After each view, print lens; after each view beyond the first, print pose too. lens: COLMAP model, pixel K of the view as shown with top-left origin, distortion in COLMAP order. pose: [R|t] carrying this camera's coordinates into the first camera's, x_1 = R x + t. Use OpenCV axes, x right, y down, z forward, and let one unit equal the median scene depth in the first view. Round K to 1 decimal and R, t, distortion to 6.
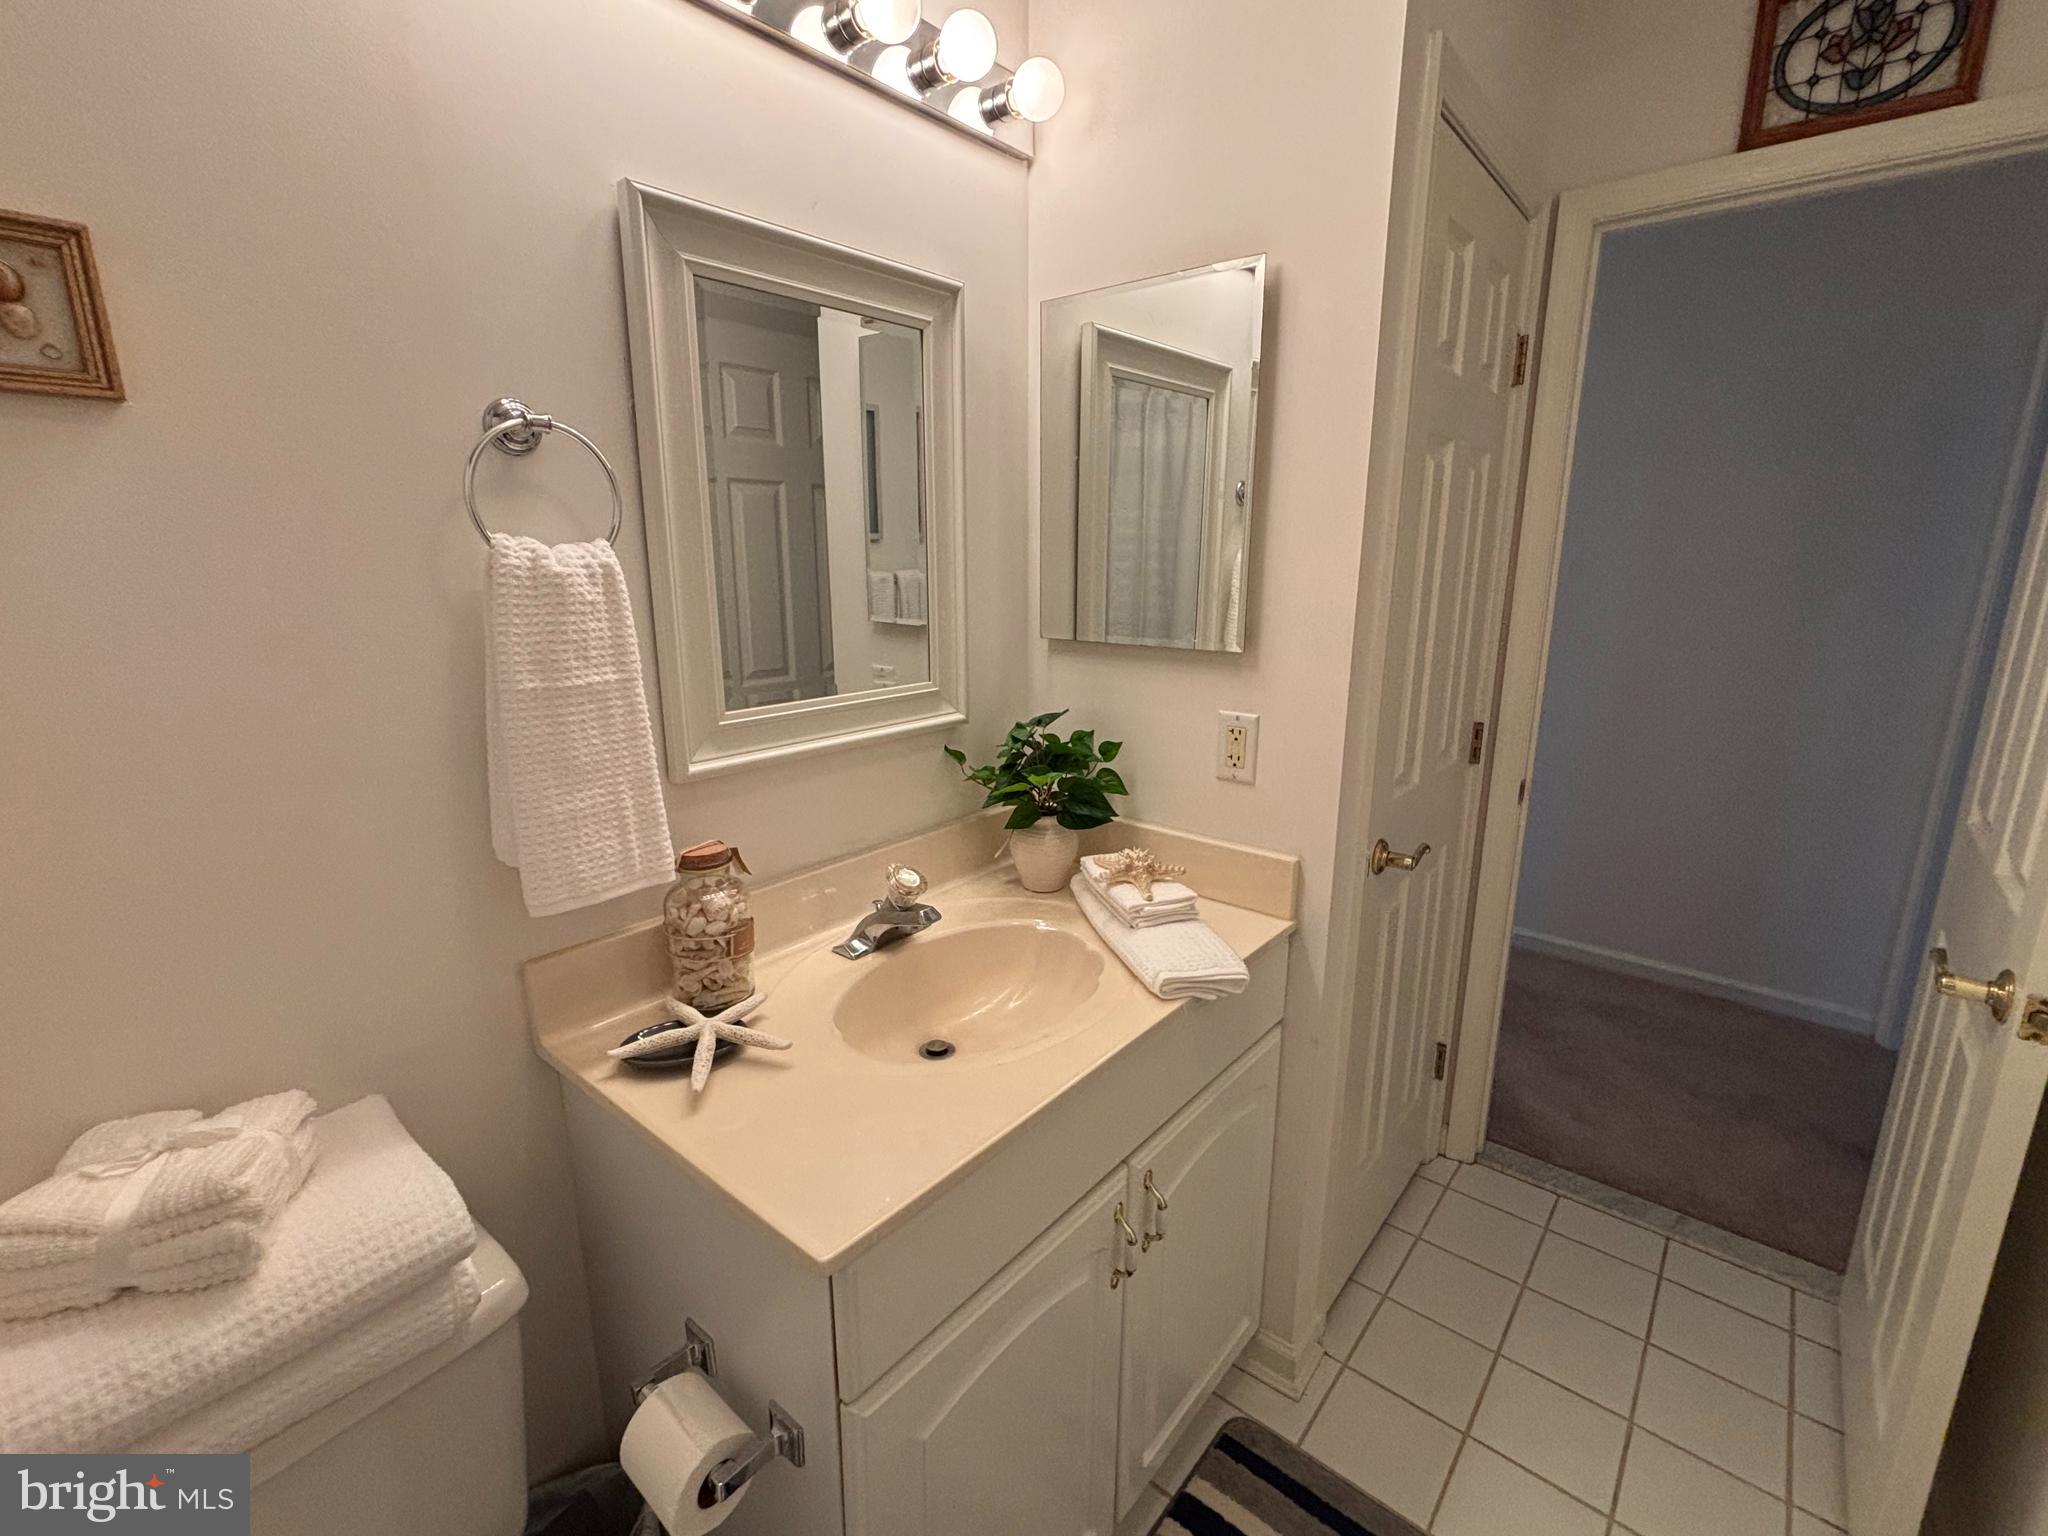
lens RADIAL K [[918.6, 0, 1022.2], [0, 918.6, 795.5], [0, 0, 1]] dist [-0.025285, -0.000091]
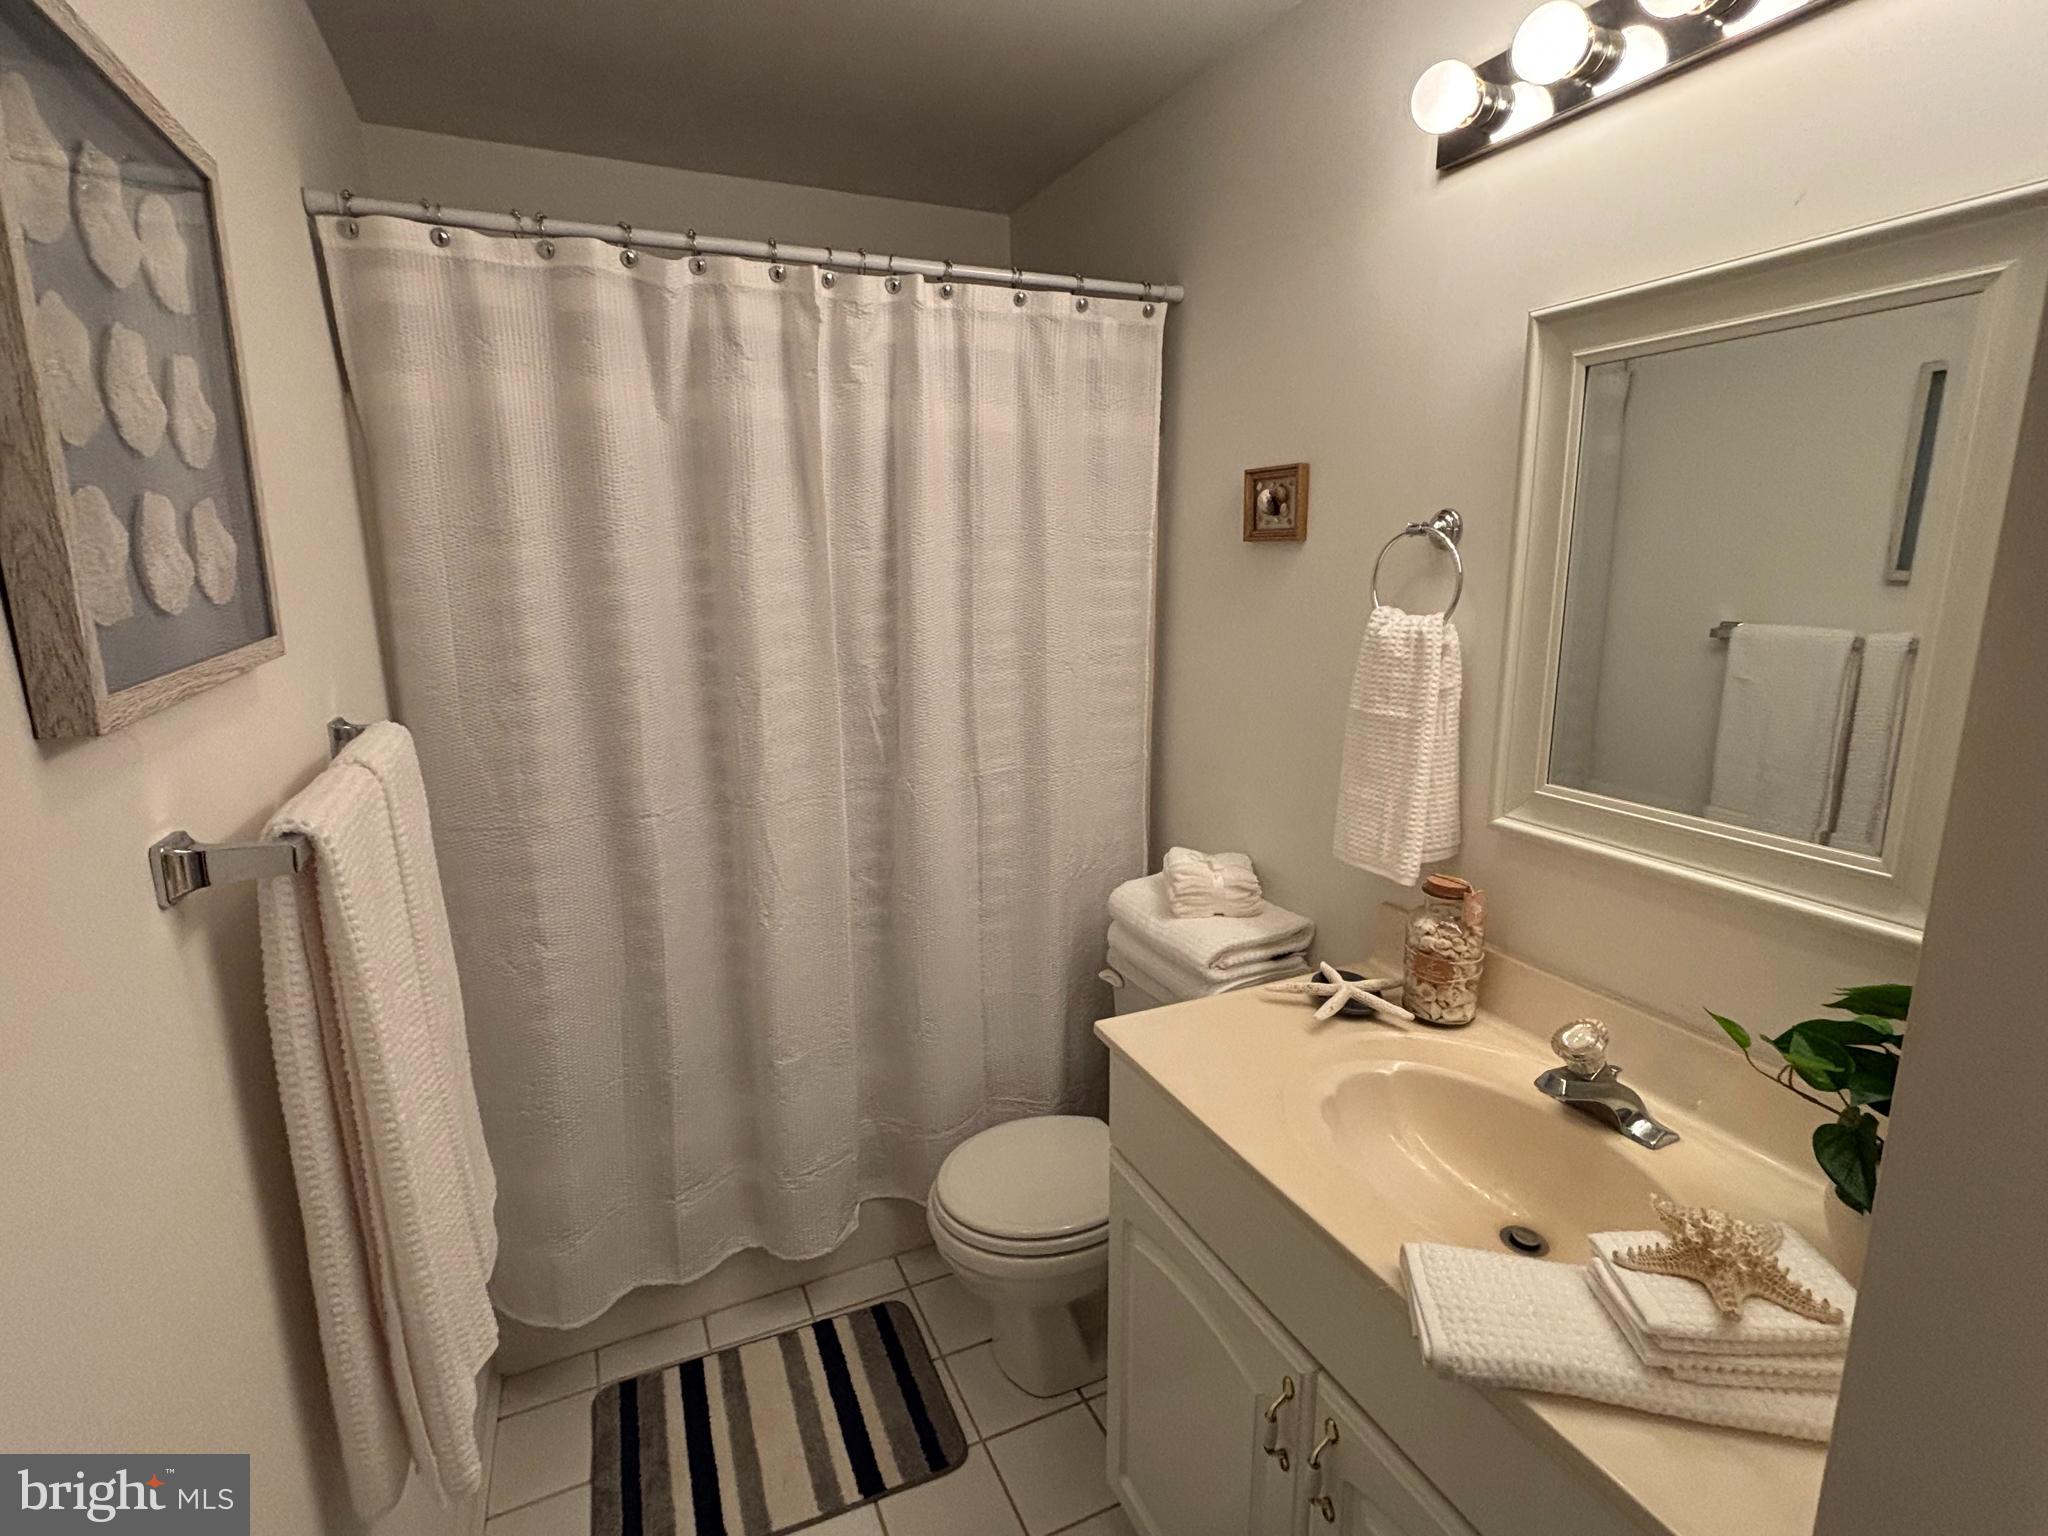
lens RADIAL K [[960.2, 0, 1027.9], [0, 960.2, 775.3], [0, 0, 1]] dist [0.000676, 0.000045]
pose [[-0.445164, 0.192423, -0.874530, 0.878794], [-0.225376, 0.921121, 0.317398, -0.314433], [0.866623, 0.338392, -0.366683, 0.910635]]
